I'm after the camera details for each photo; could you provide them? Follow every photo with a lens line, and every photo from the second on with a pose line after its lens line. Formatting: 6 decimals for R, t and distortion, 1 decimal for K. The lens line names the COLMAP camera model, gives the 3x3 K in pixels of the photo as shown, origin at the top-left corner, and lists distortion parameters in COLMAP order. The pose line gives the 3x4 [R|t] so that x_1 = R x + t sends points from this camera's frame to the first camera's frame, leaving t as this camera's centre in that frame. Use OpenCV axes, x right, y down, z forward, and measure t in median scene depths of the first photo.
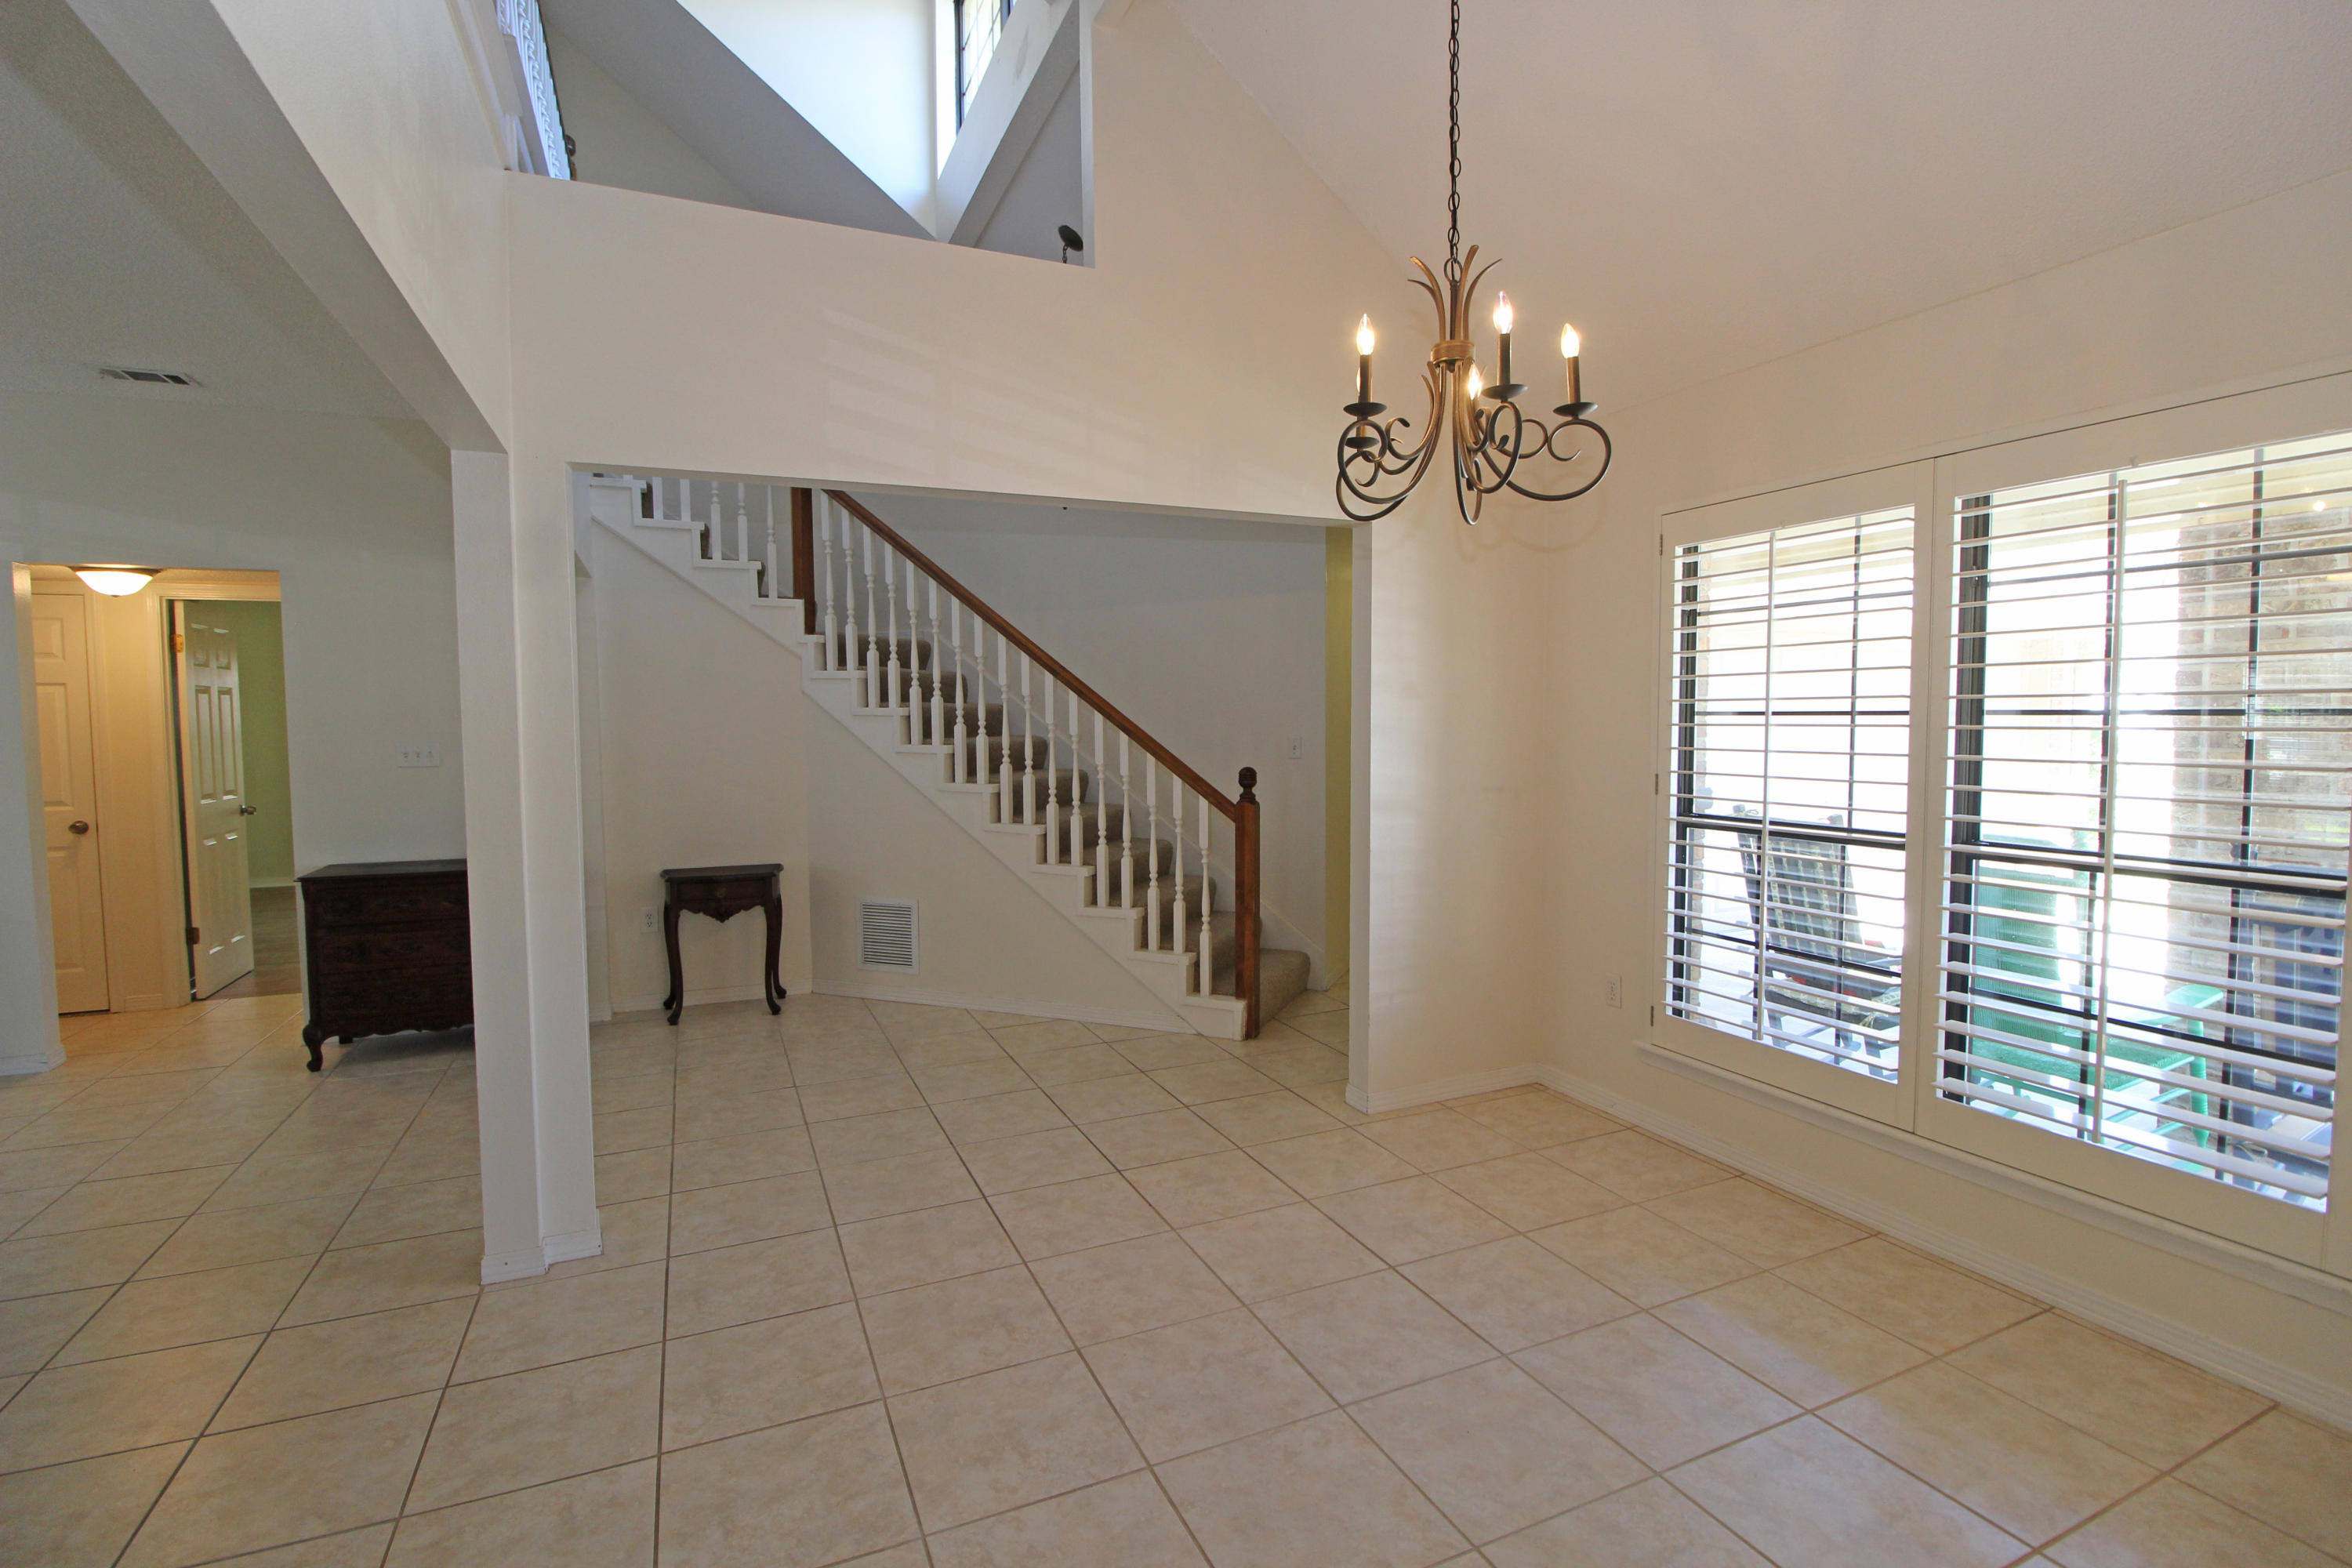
lens RADIAL K [[1131.6, 0, 1173.9], [0, 1131.6, 777.4], [0, 0, 1]] dist [-0.004886, -0.006898]
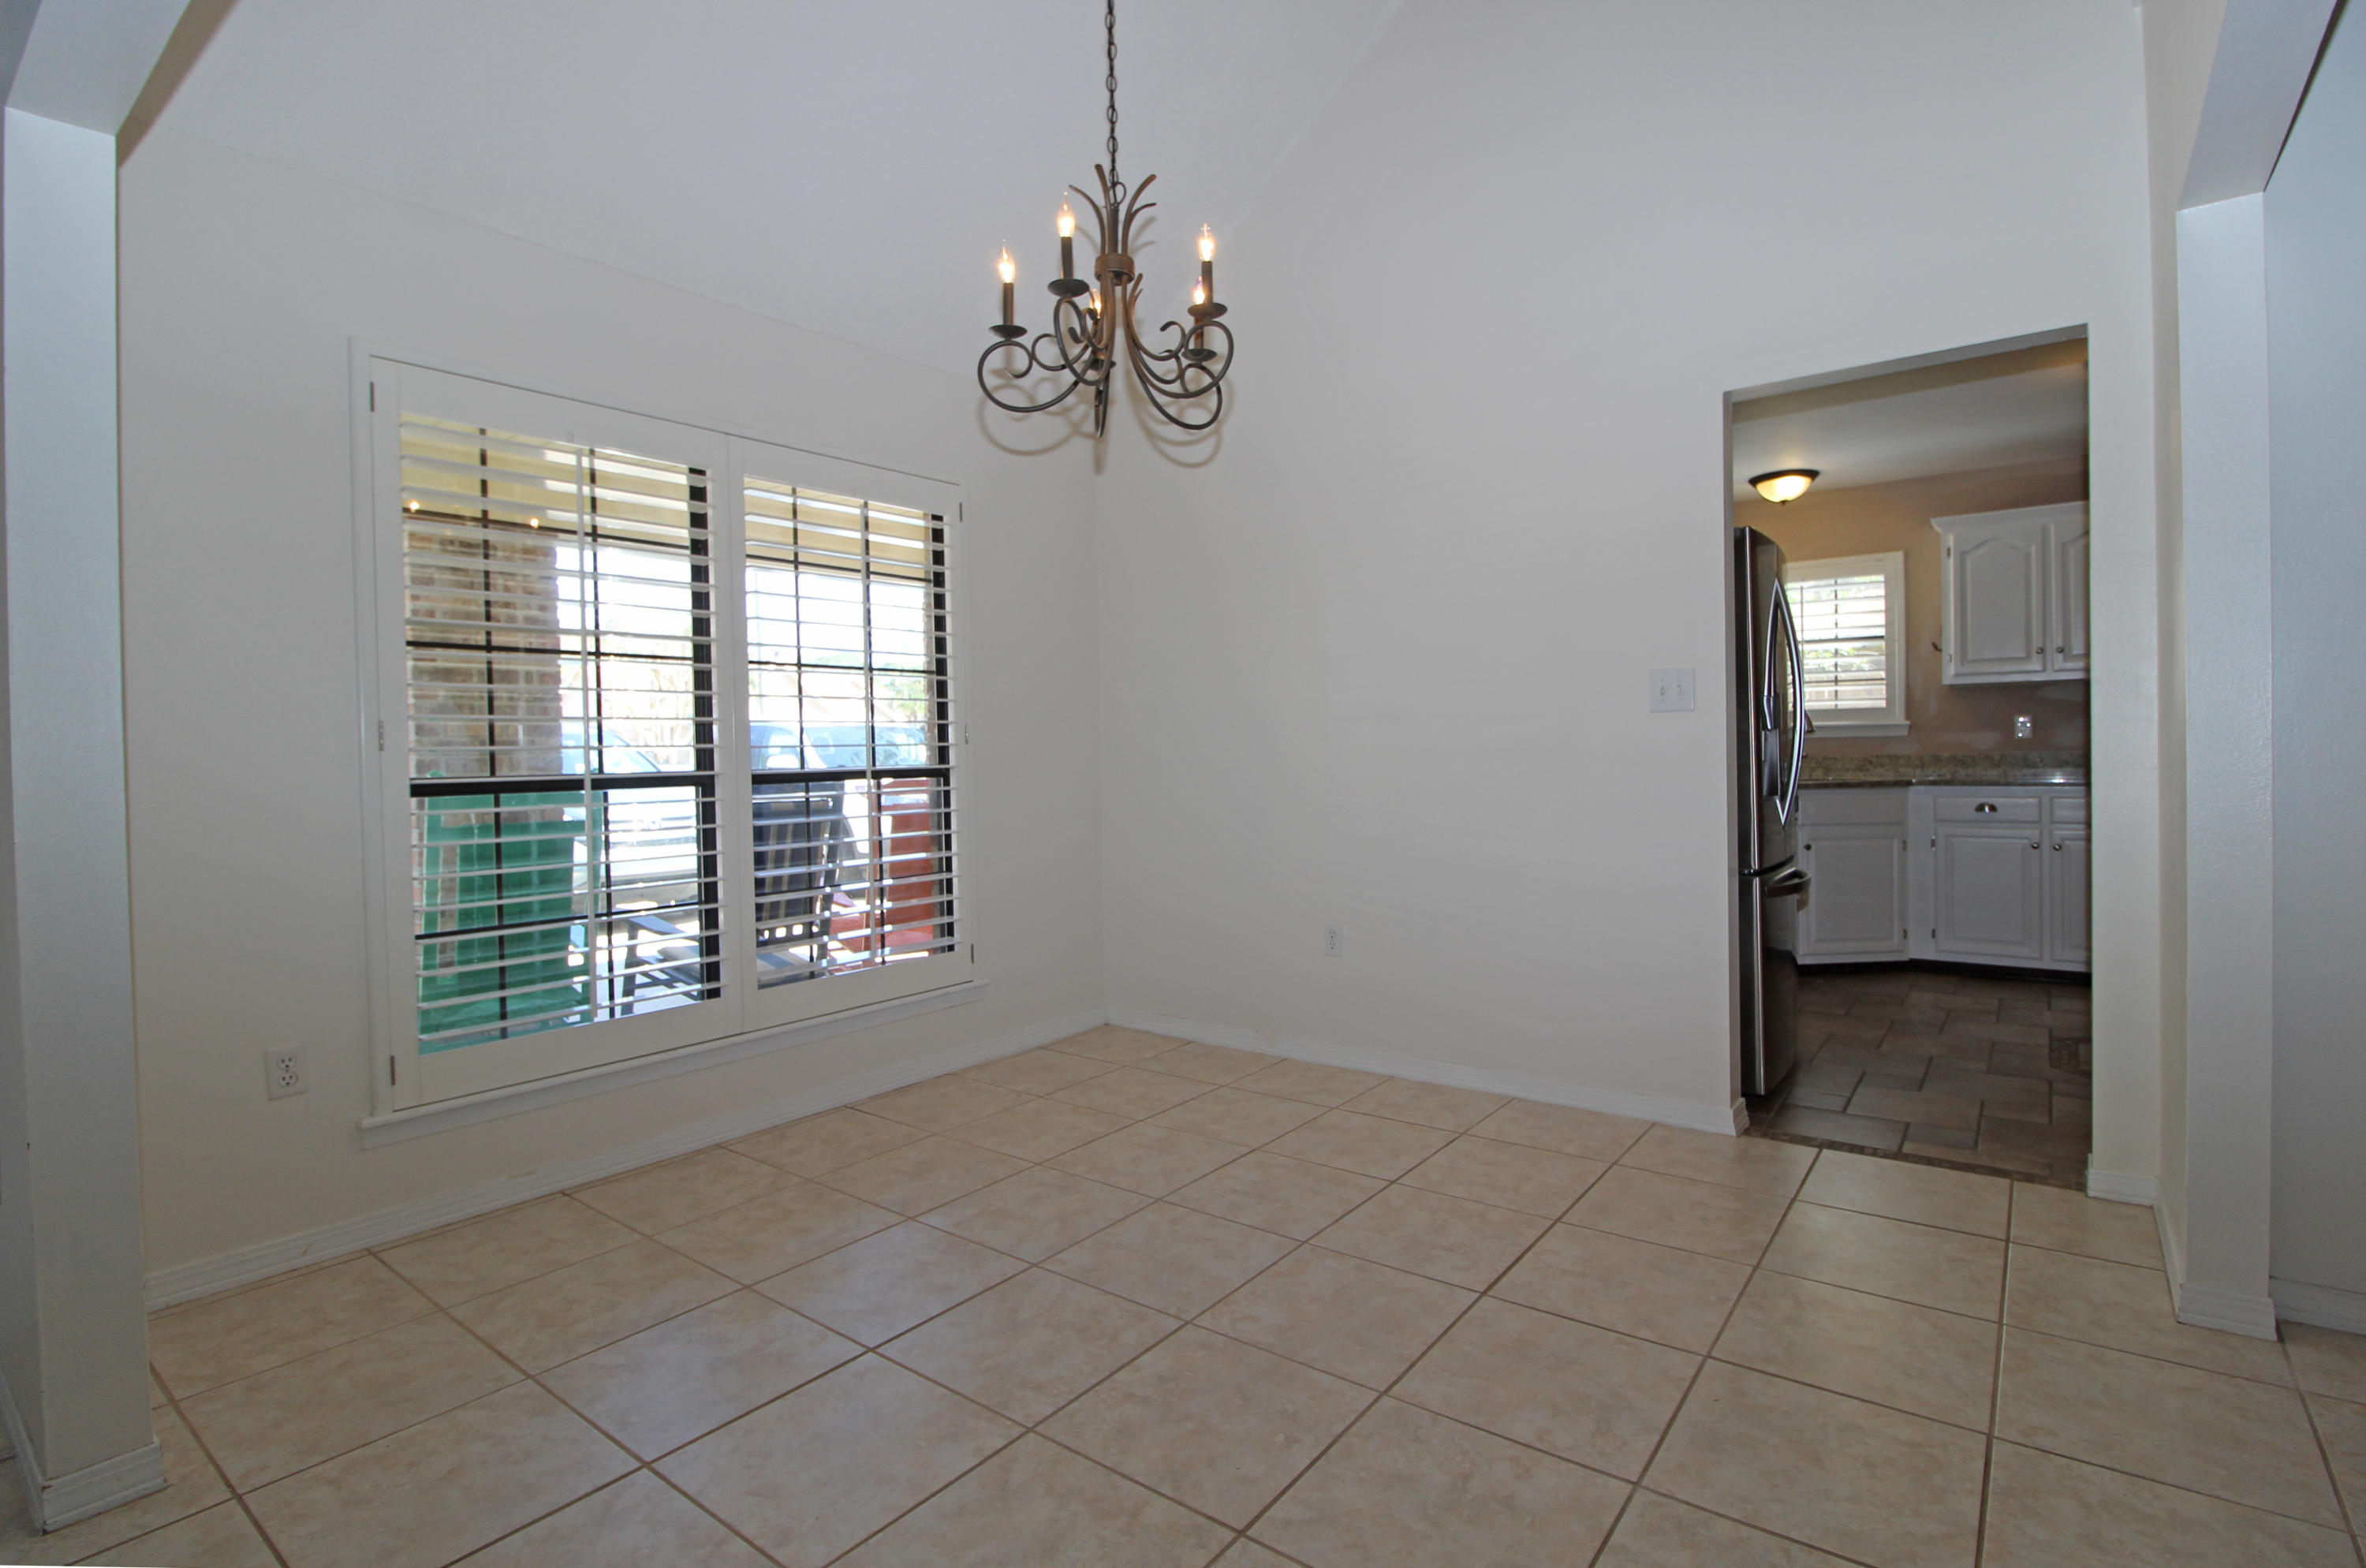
lens RADIAL K [[1138.4, 0, 1191.3], [0, 1138.4, 769.1], [0, 0, 1]] dist [-0.004886, -0.006898]
pose [[-0.499898, 0.007524, 0.866052, -0.567576], [0.072769, 0.996791, 0.033343, 0.046279], [-0.863022, 0.079690, -0.498842, 1.179095]]
